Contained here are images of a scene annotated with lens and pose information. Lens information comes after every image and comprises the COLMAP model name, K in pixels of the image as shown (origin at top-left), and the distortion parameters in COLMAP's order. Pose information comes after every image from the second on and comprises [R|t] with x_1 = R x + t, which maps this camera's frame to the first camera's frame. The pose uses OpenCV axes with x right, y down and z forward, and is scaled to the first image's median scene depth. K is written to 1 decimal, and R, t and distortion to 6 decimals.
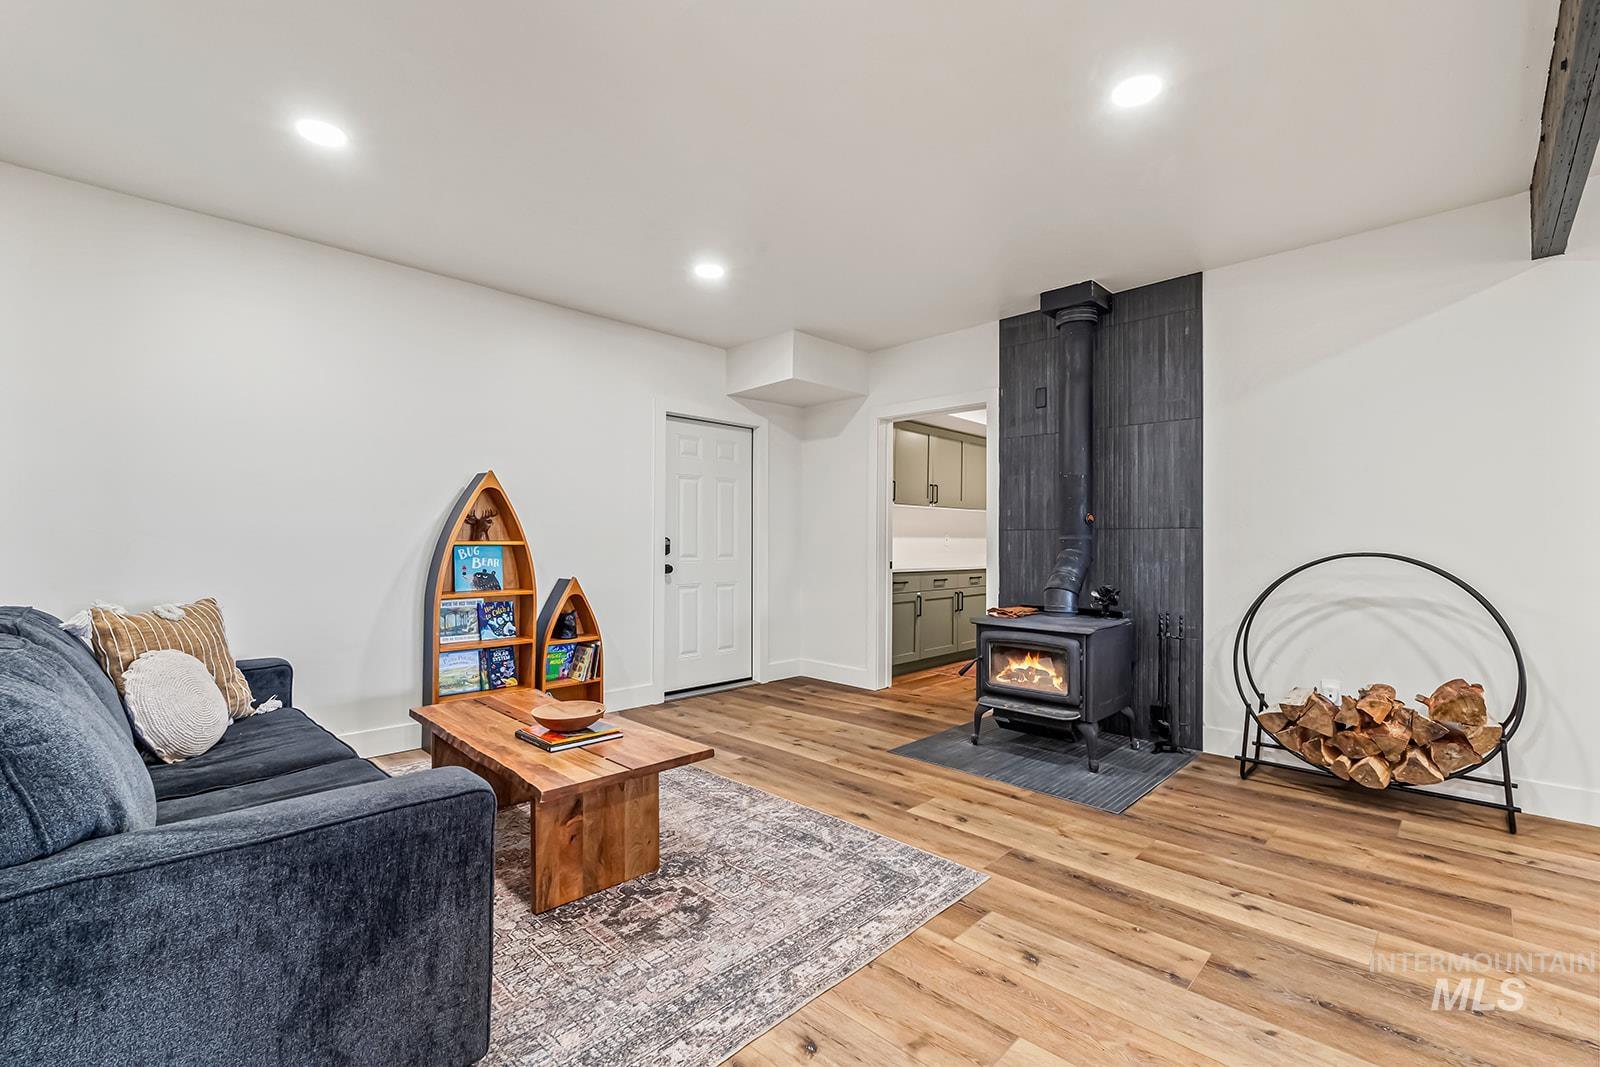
lens RADIAL K [[708.8, 0, 798.8], [0, 708.8, 537.8], [0, 0, 1]] dist [0.027434, 0.000560]
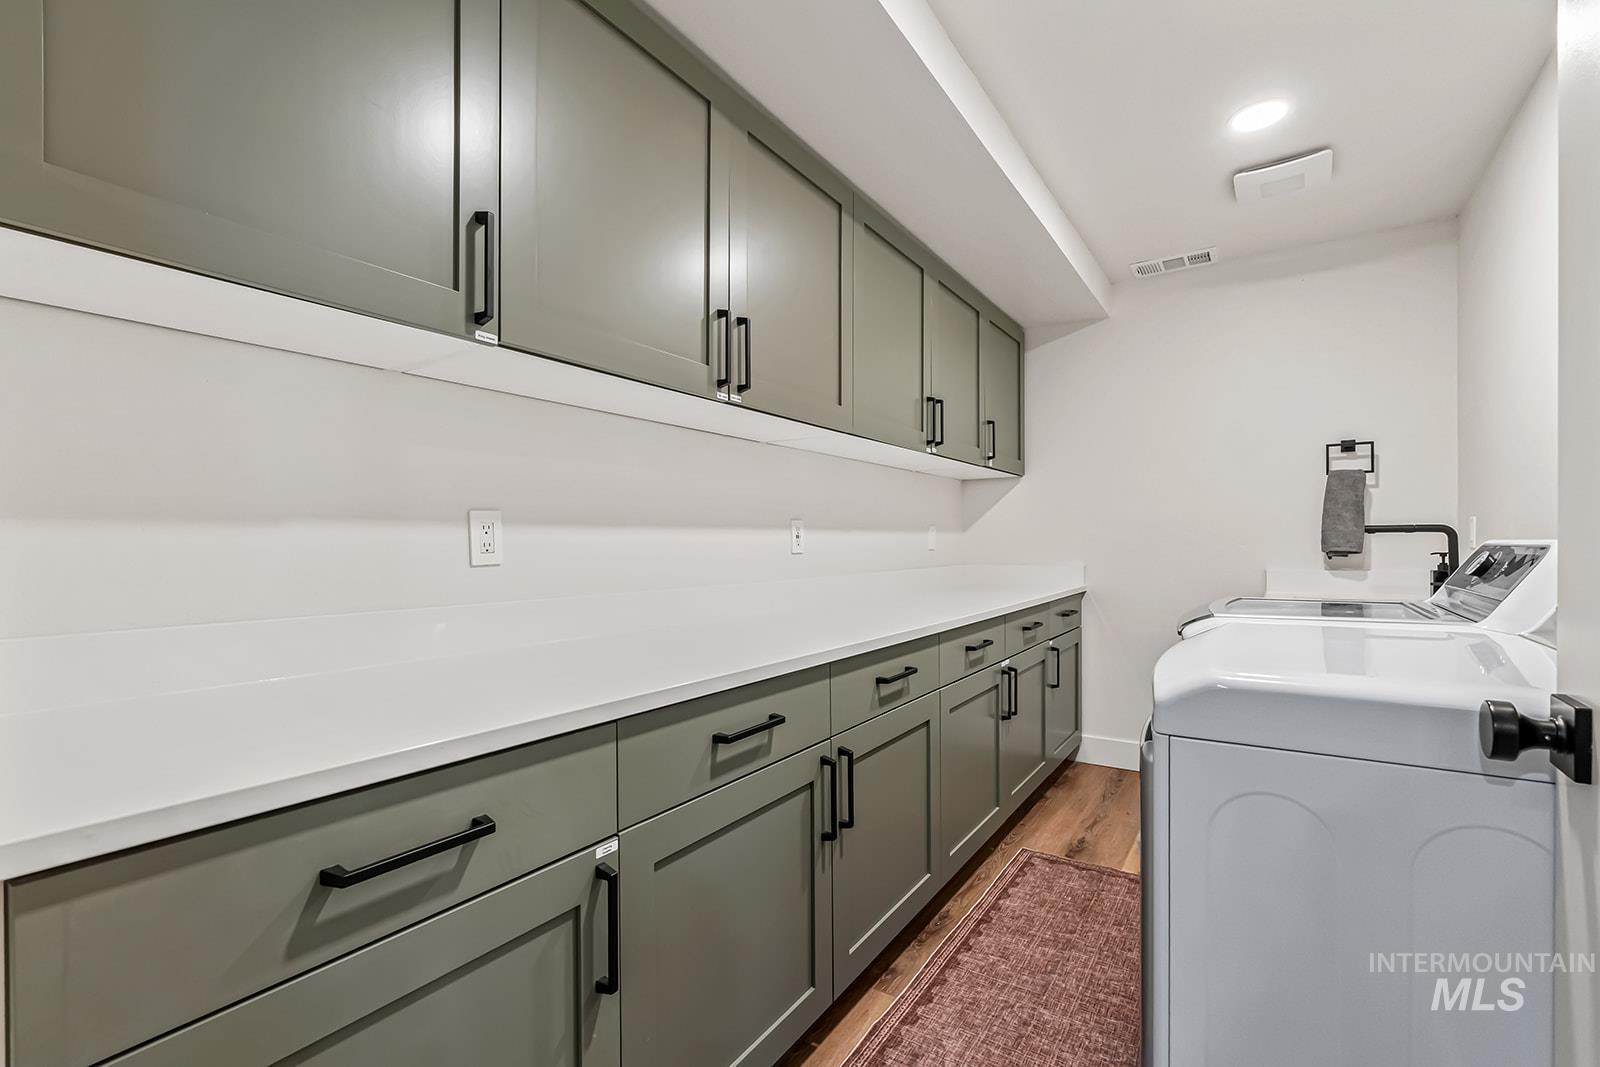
lens RADIAL K [[708.8, 0, 800.8], [0, 708.8, 535.7], [0, 0, 1]] dist [0.027434, 0.000560]
pose [[0.985384, -0.009269, 0.170096, 0.170579], [0.008370, 0.999947, 0.005999, 0.000147], [-0.170143, -0.004488, 0.985409, 0.752176]]
